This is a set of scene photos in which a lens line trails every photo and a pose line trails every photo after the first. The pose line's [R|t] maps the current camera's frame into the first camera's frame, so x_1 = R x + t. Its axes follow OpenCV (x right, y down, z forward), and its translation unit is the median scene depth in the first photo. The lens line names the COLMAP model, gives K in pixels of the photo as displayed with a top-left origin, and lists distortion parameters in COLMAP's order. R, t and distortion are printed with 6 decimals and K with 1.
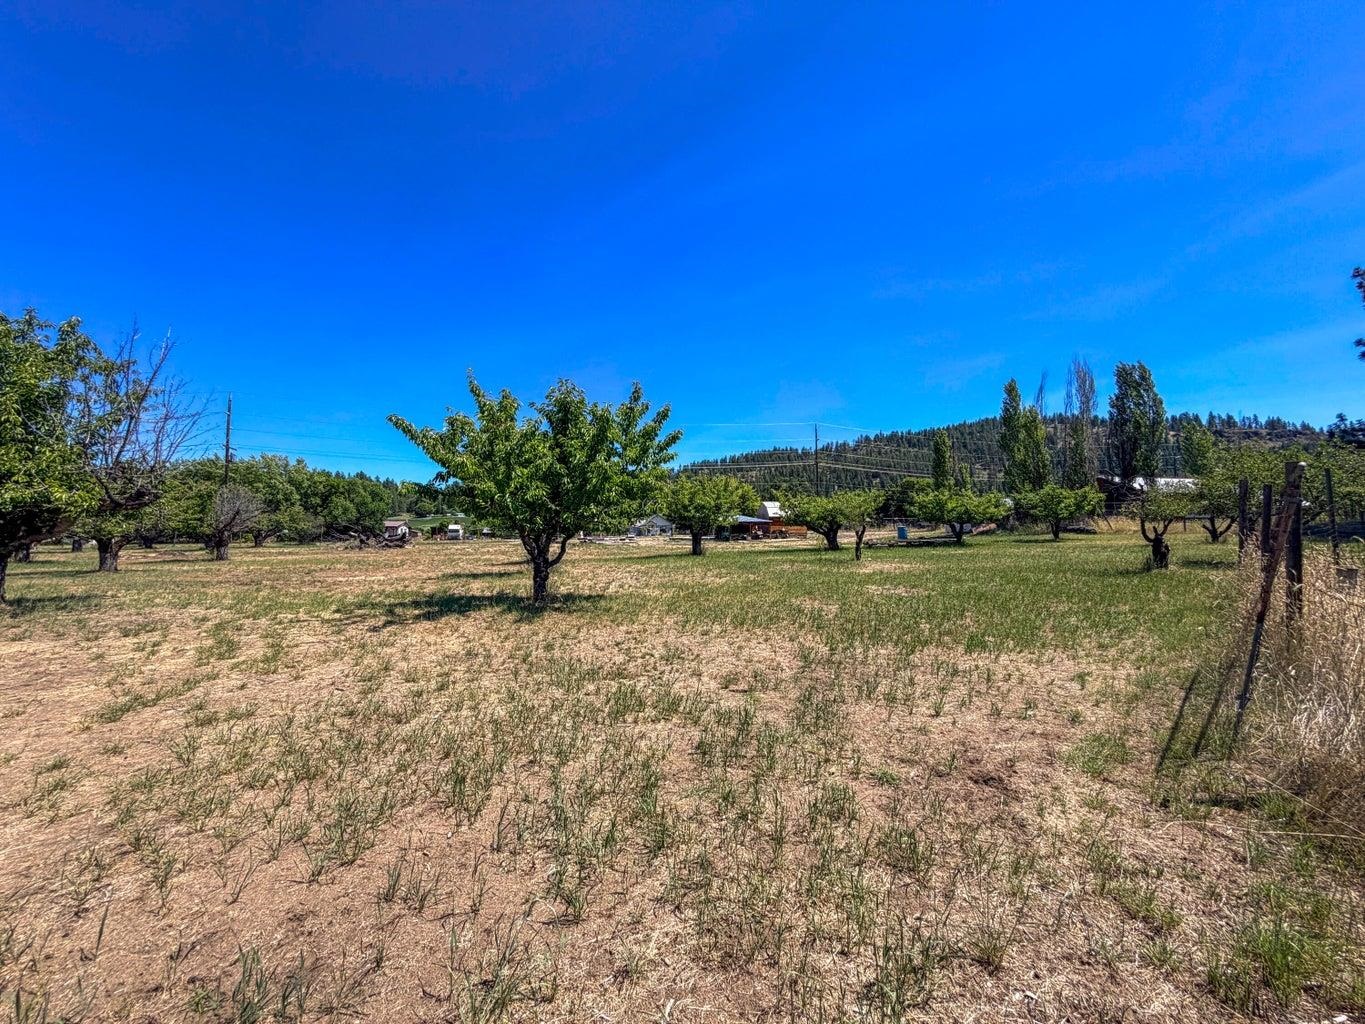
lens RADIAL K [[546.2, 0, 686.5], [0, 546.2, 516.7], [0, 0, 1]] dist [-0.000299, -0.000662]
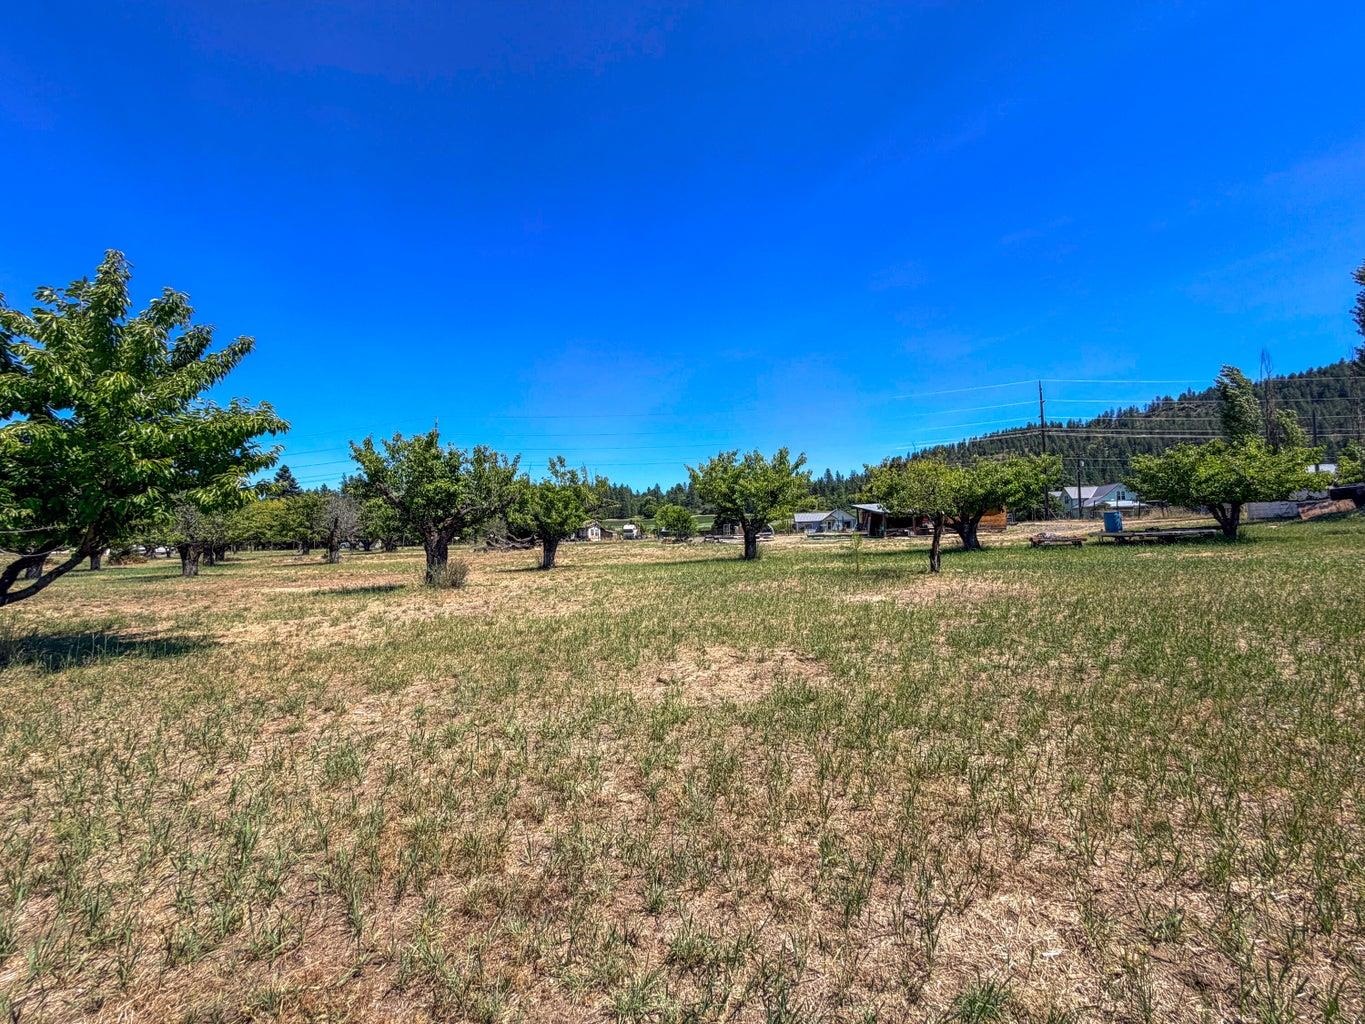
lens RADIAL K [[546.2, 0, 679.2], [0, 546.2, 510.7], [0, 0, 1]] dist [-0.000299, -0.000662]
pose [[0.912932, -0.034481, -0.406653, 0.193392], [0.032537, 0.999402, -0.011696, 0.007605], [0.406813, -0.002554, 0.913508, 0.230773]]
